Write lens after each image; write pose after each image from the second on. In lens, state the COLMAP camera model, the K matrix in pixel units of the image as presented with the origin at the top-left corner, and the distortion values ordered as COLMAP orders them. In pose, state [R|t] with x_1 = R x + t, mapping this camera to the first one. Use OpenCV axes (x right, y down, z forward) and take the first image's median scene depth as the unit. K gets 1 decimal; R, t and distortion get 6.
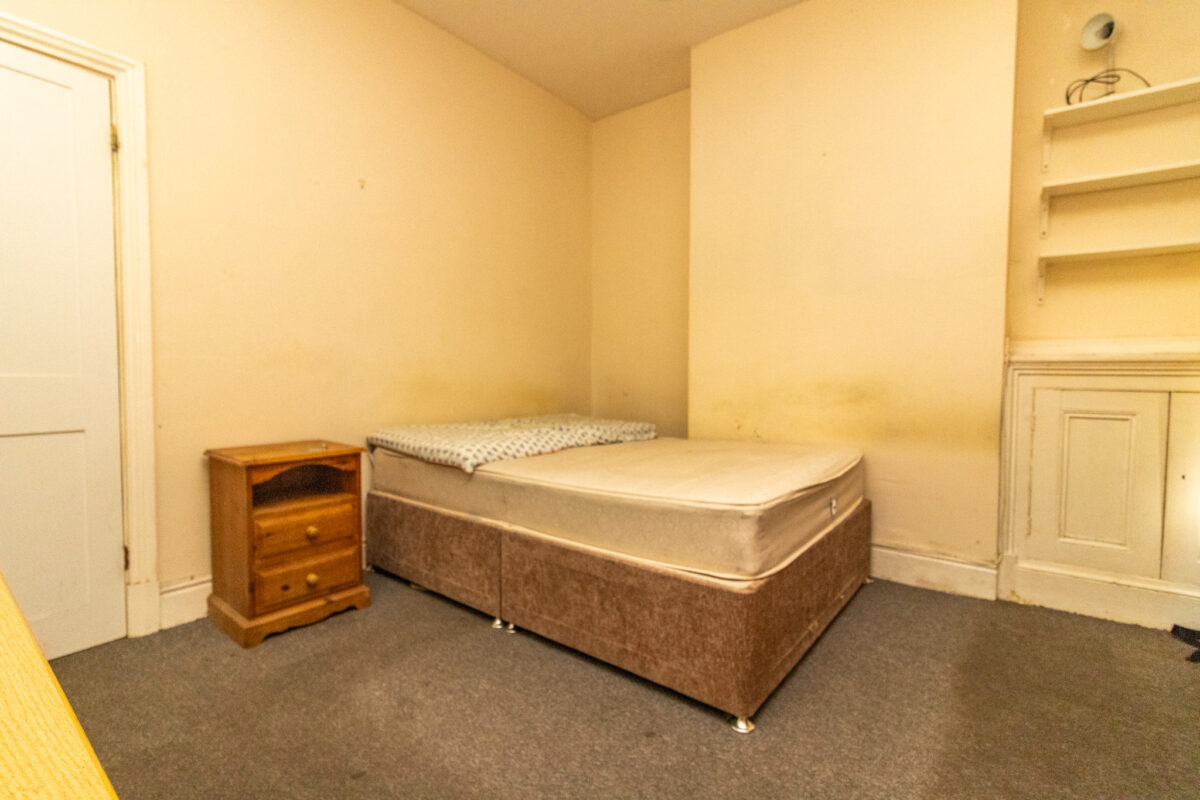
lens RADIAL K [[564.3, 0, 601.8], [0, 564.3, 397.1], [0, 0, 1]] dist [0.000697, 0.000901]
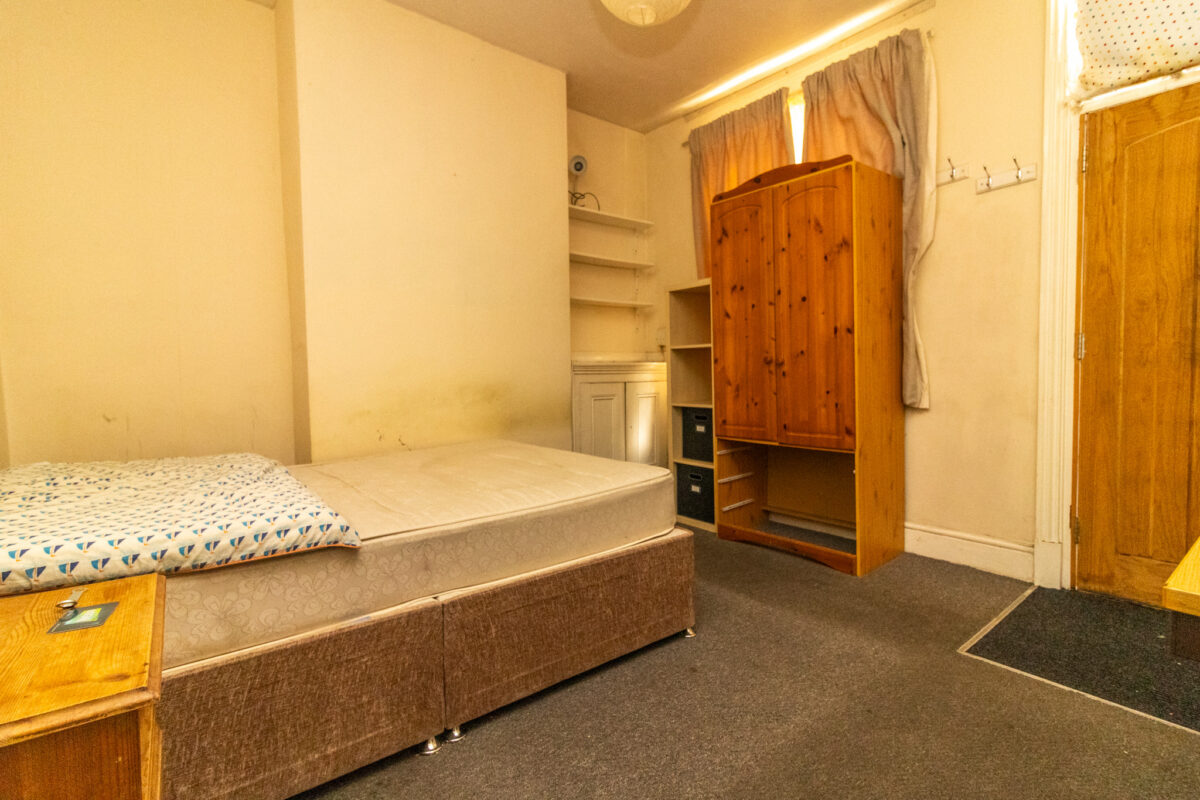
lens RADIAL K [[564.3, 0, 603.5], [0, 564.3, 400.1], [0, 0, 1]] dist [0.000697, 0.000901]
pose [[0.226526, -0.057757, 0.972291, -0.775197], [0.063668, 0.996983, 0.044391, -0.035182], [-0.971922, 0.051848, 0.229520, 0.613502]]
